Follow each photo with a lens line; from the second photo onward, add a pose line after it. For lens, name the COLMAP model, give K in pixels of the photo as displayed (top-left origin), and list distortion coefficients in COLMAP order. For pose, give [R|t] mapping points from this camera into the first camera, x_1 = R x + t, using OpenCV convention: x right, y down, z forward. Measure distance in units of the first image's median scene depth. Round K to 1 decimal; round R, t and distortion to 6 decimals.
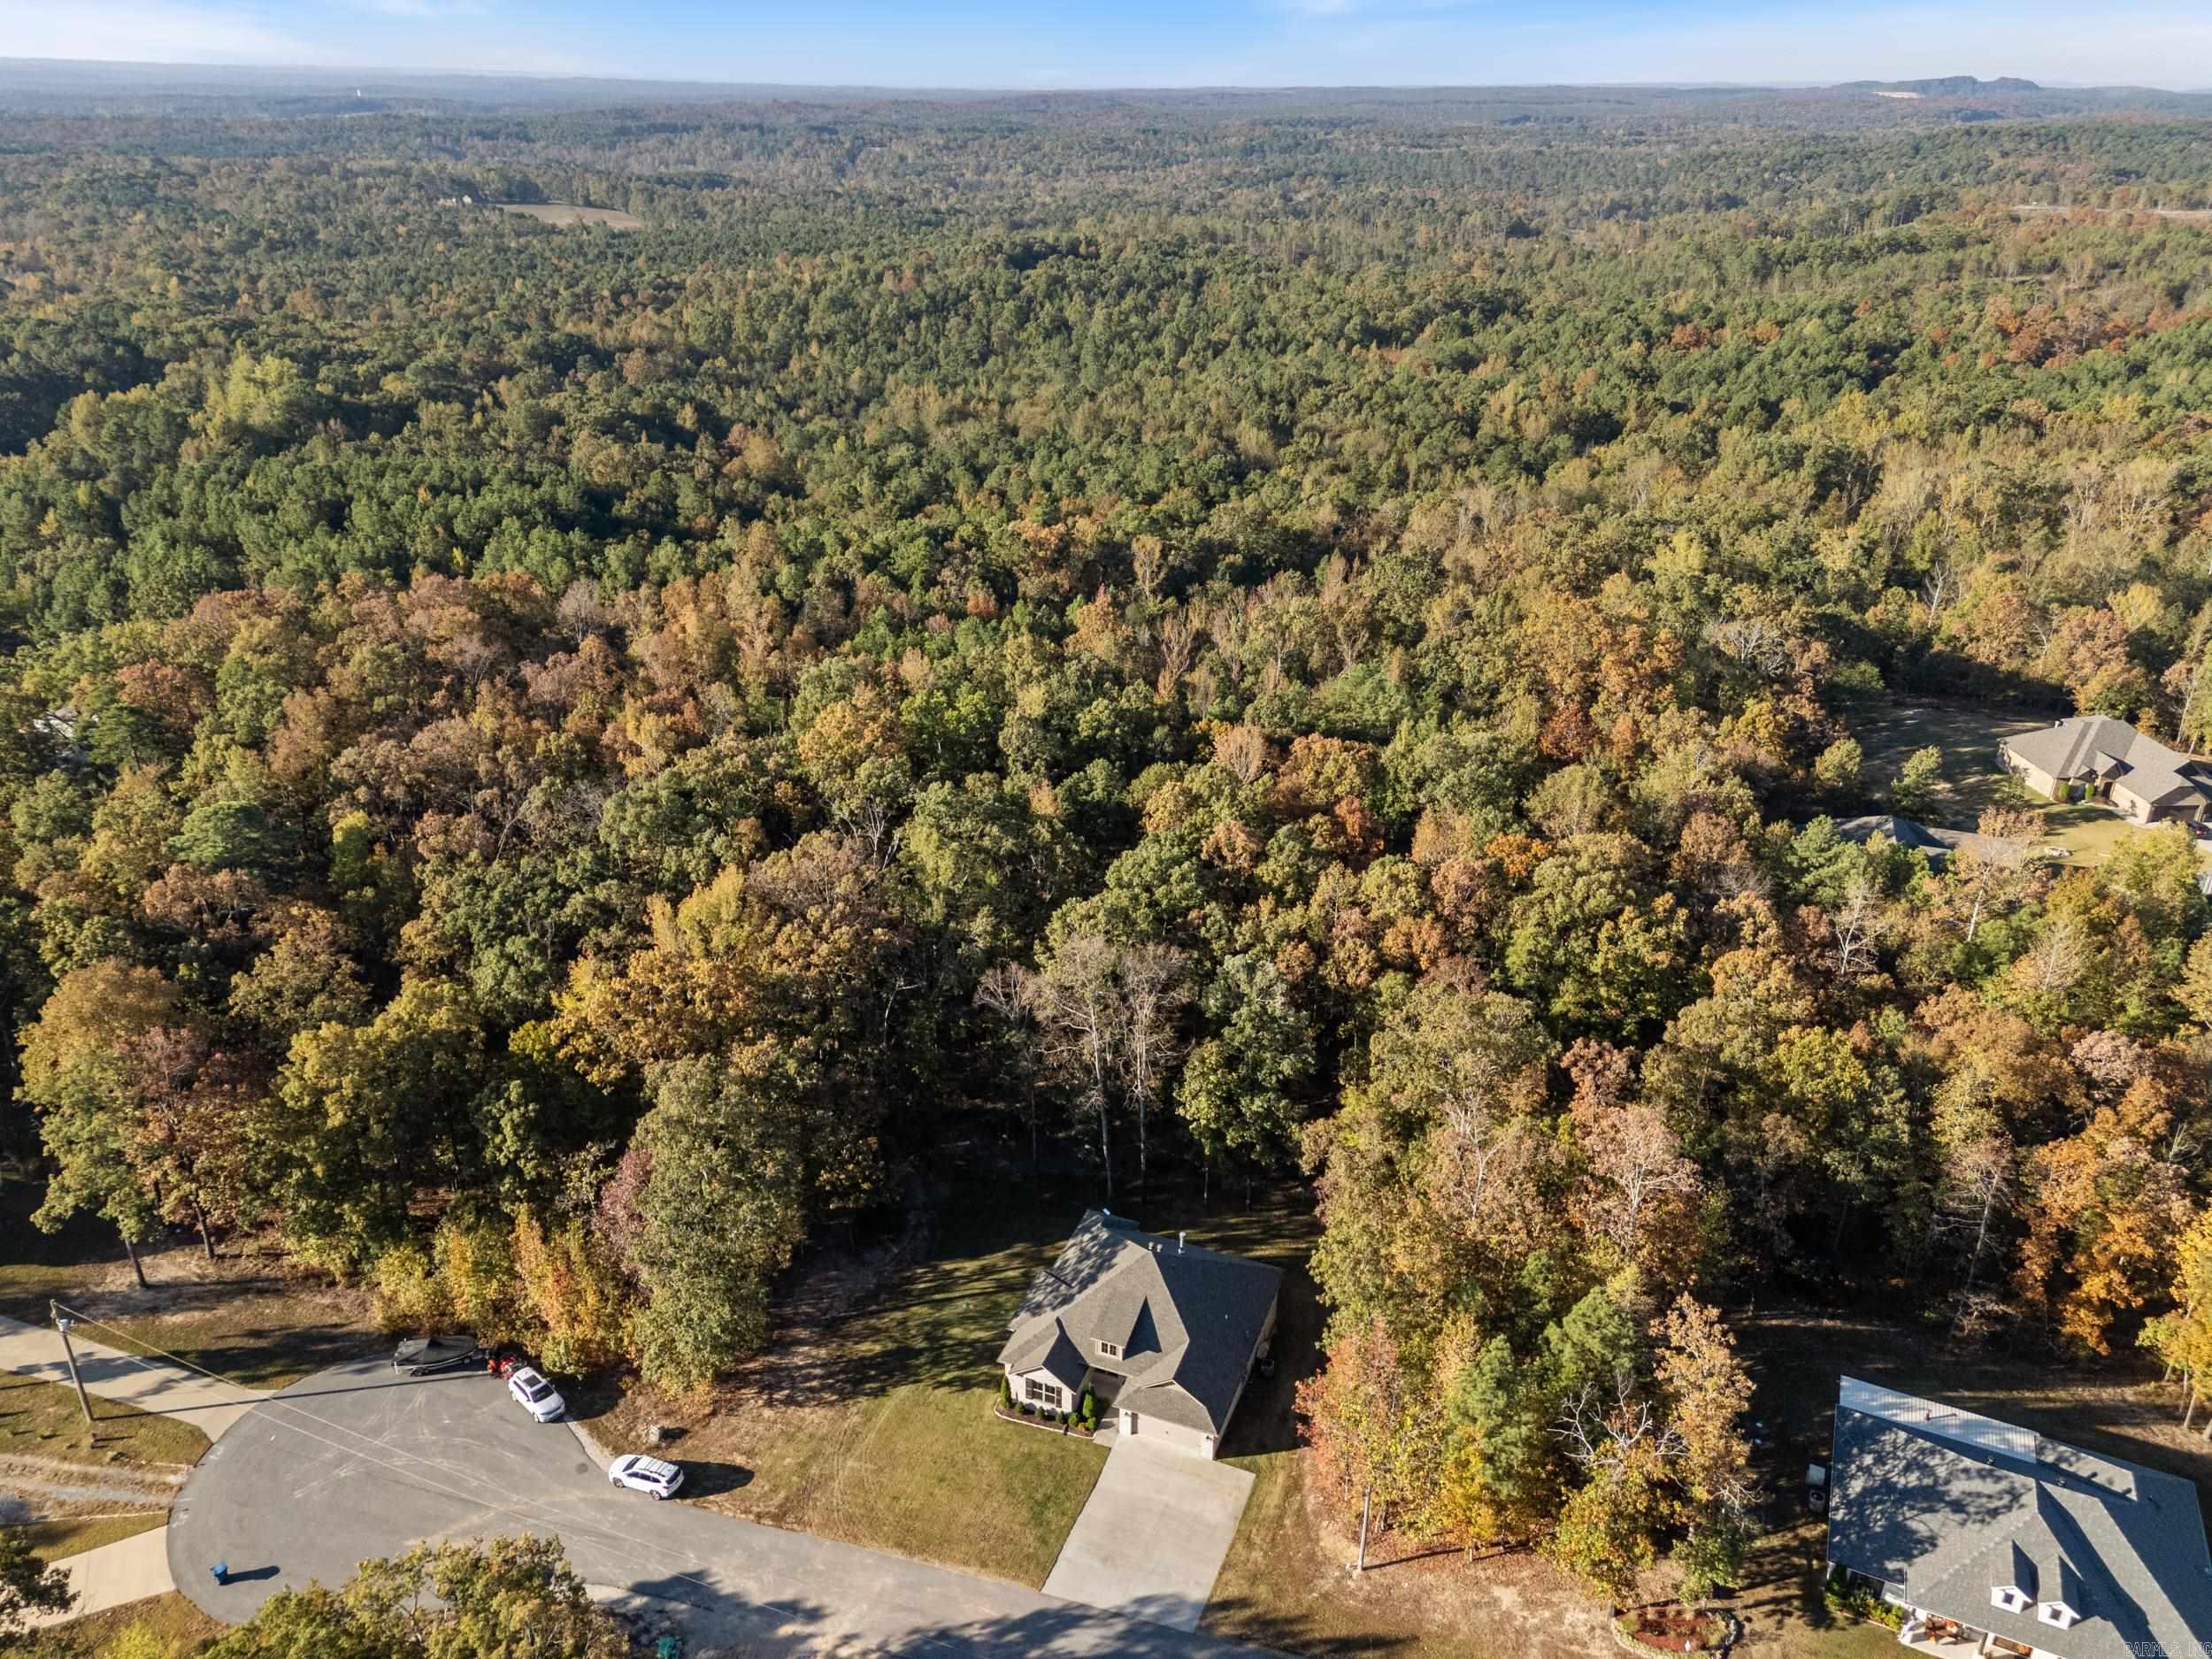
lens RADIAL K [[1543.0, 0, 1106.0], [0, 1543.0, 829.5], [0, 0, 1]] dist [0.024548, -0.003678]
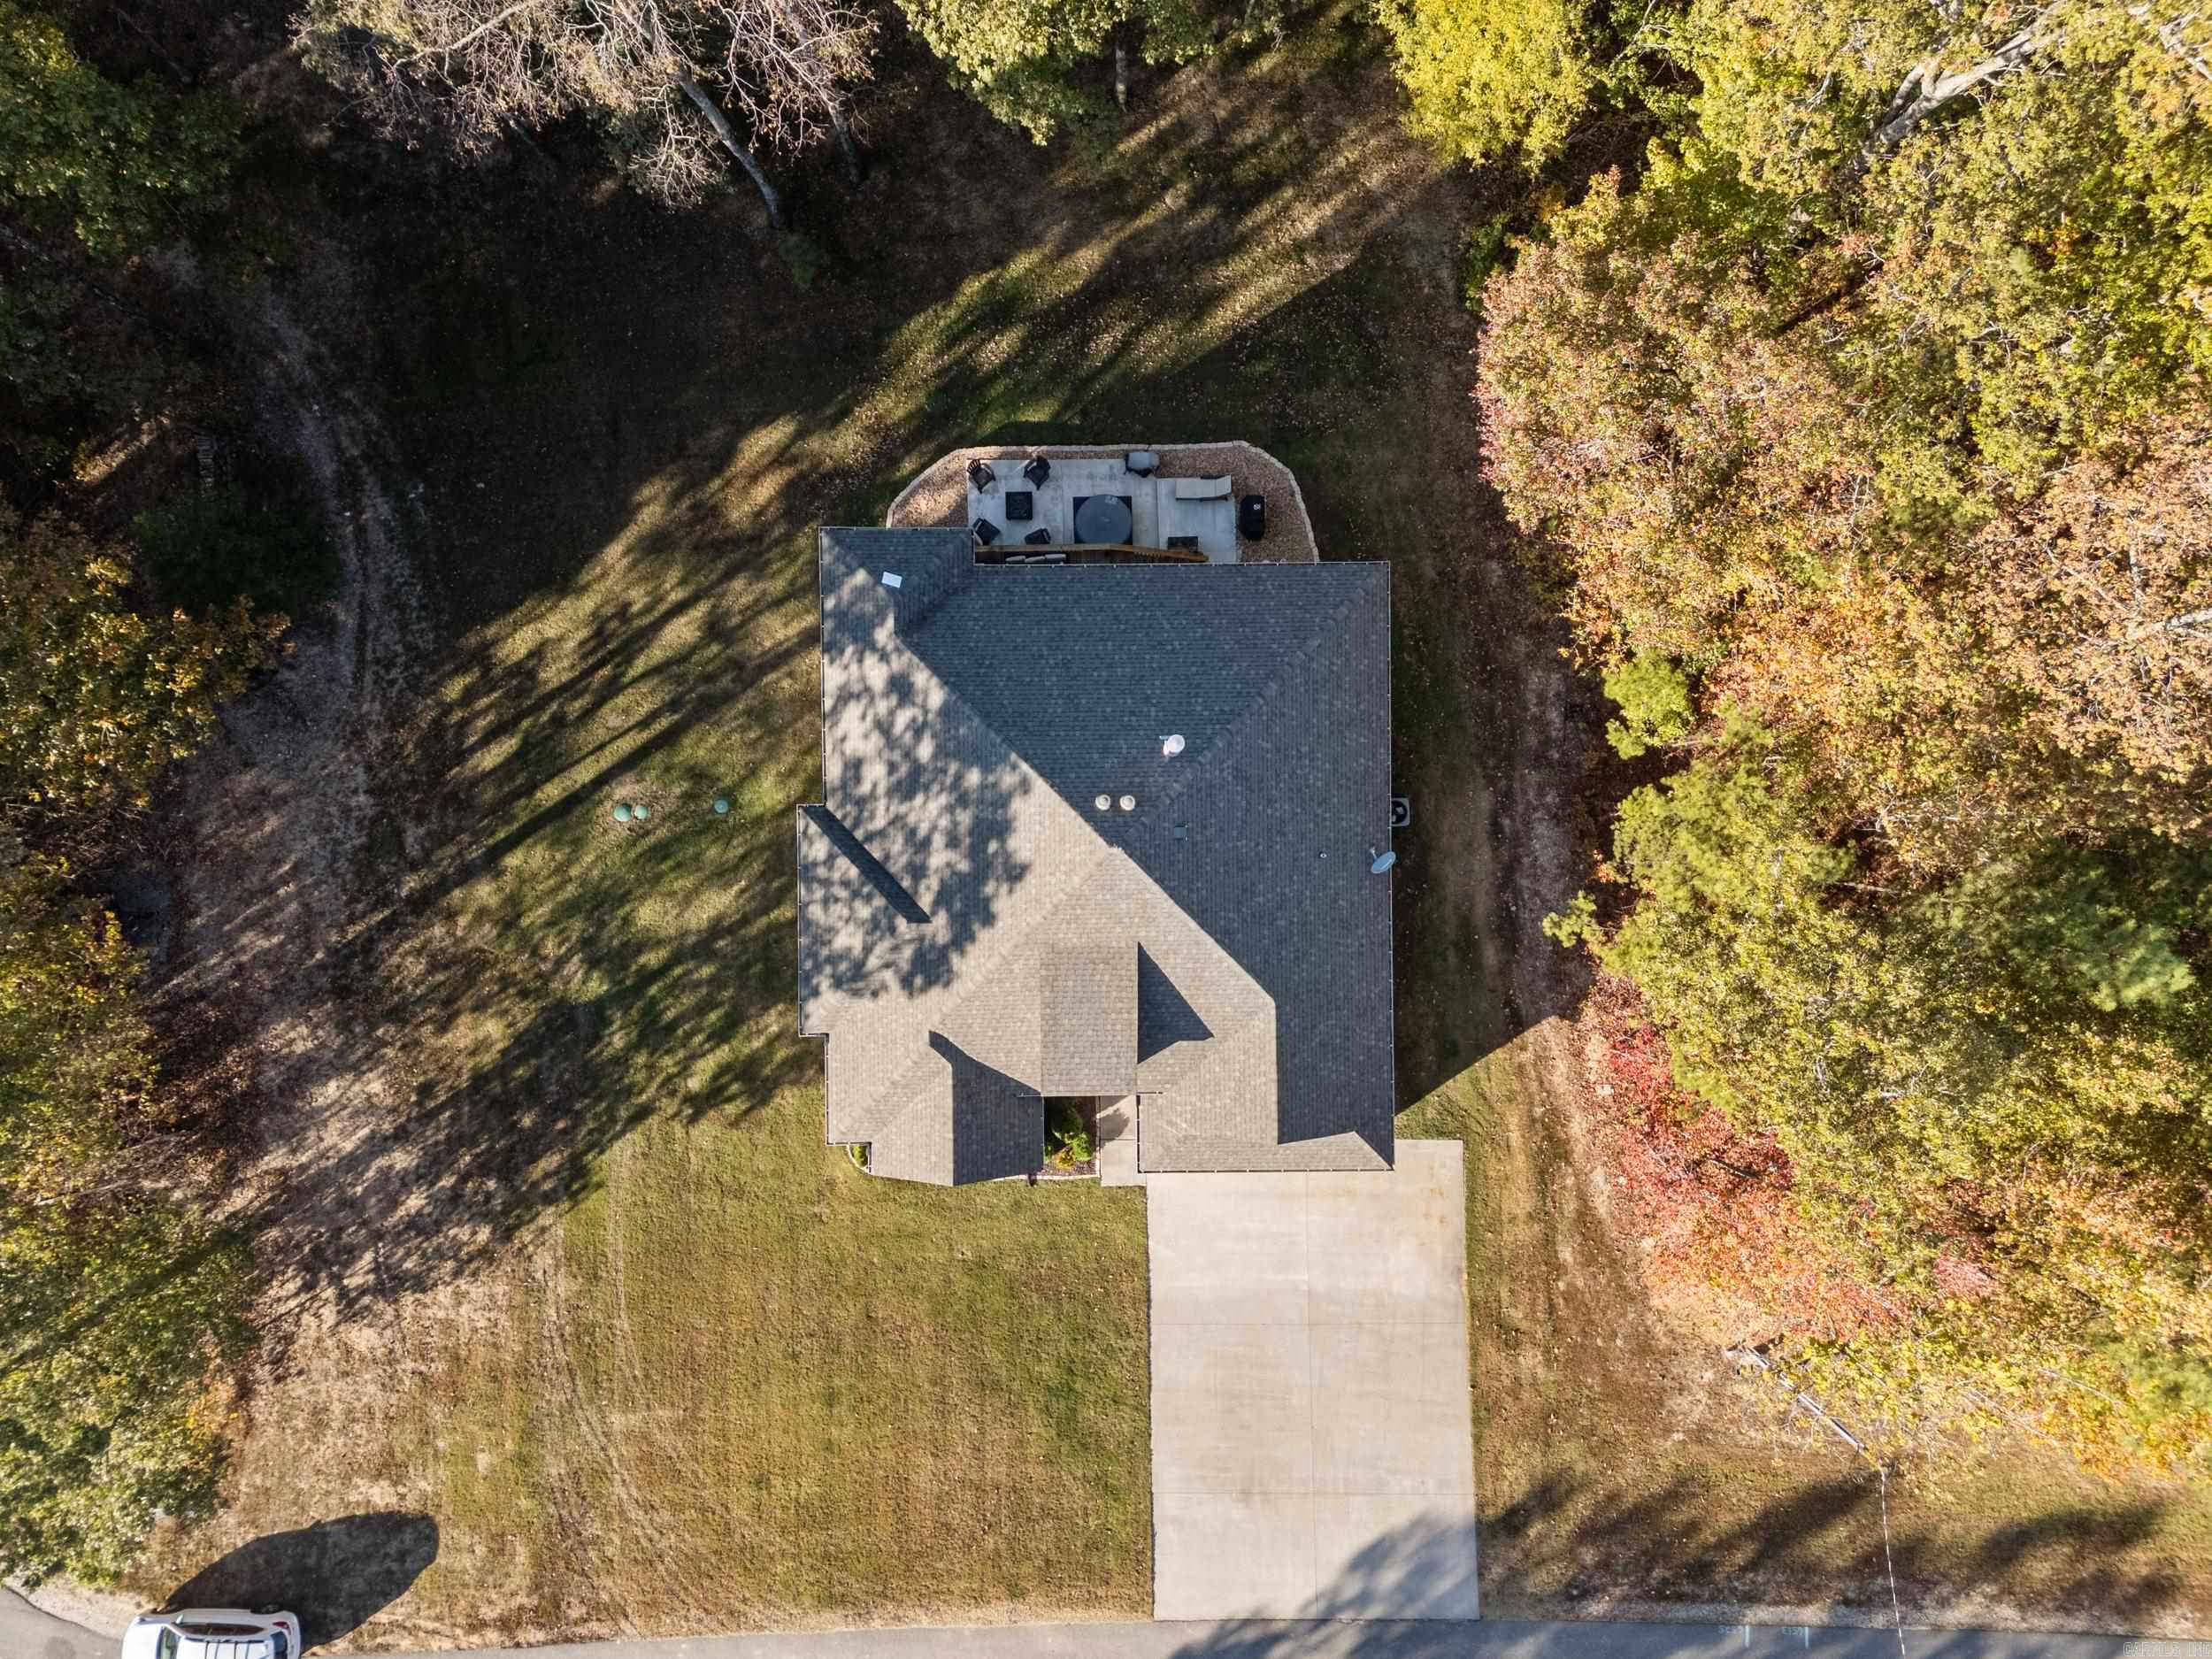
lens RADIAL K [[1543.0, 0, 1106.0], [0, 1543.0, 829.5], [0, 0, 1]] dist [0.024548, -0.003678]
pose [[0.933019, -0.358315, 0.032945, 0.014154], [0.126310, 0.411873, 0.902445, -0.051547], [-0.336928, -0.837837, 0.429544, 0.858127]]
